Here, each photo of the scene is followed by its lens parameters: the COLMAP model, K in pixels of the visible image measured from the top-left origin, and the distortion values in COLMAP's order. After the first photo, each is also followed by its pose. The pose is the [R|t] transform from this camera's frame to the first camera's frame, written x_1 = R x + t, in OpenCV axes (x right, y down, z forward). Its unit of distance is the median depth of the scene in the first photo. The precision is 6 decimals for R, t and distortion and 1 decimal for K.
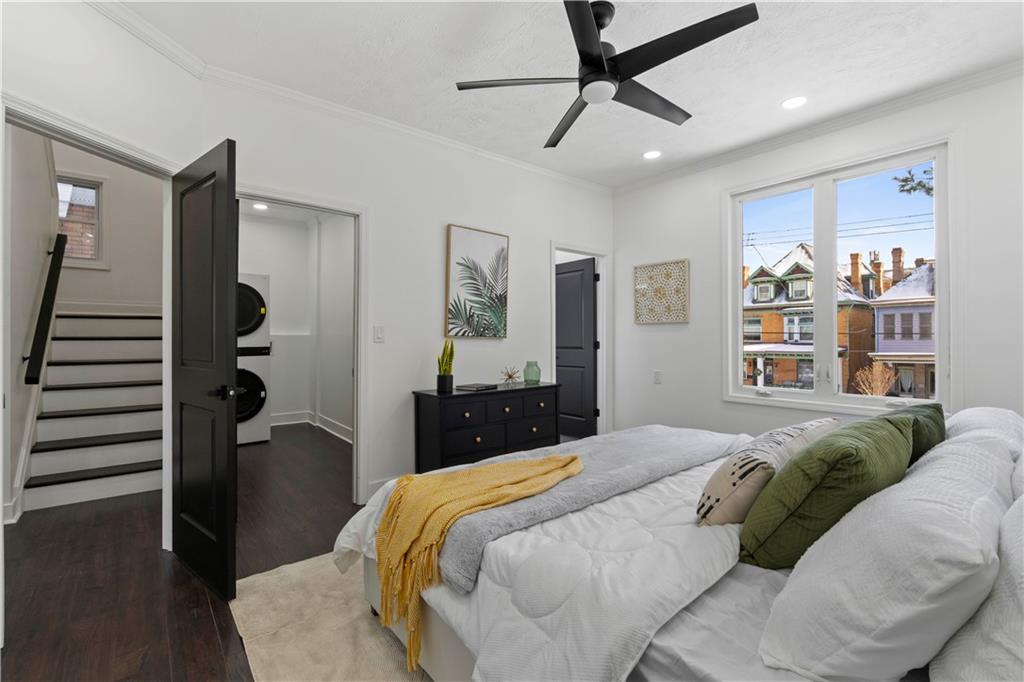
lens RADIAL K [[451.7, 0, 515.5], [0, 451.7, 337.4], [0, 0, 1]] dist [0.000297, 0.000386]
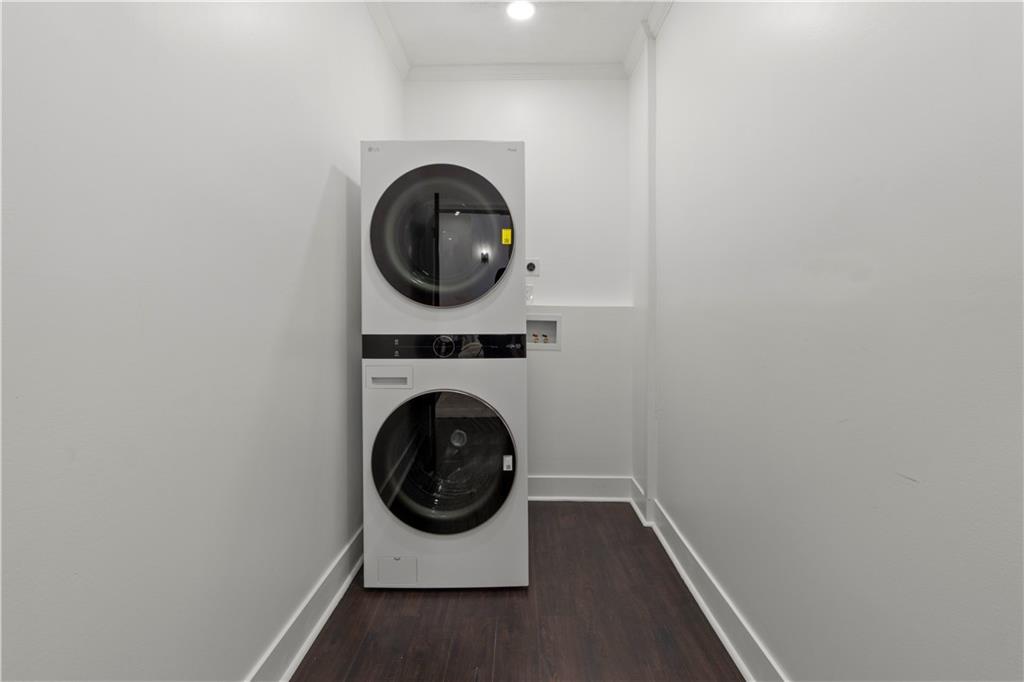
lens RADIAL K [[451.7, 0, 512.9], [0, 451.7, 333.7], [0, 0, 1]] dist [0.000297, 0.000386]
pose [[0.755456, 0.001312, -0.655198, -0.308260], [0.013048, 0.999770, 0.017046, 0.013464], [0.655069, -0.021426, 0.755265, 0.711210]]
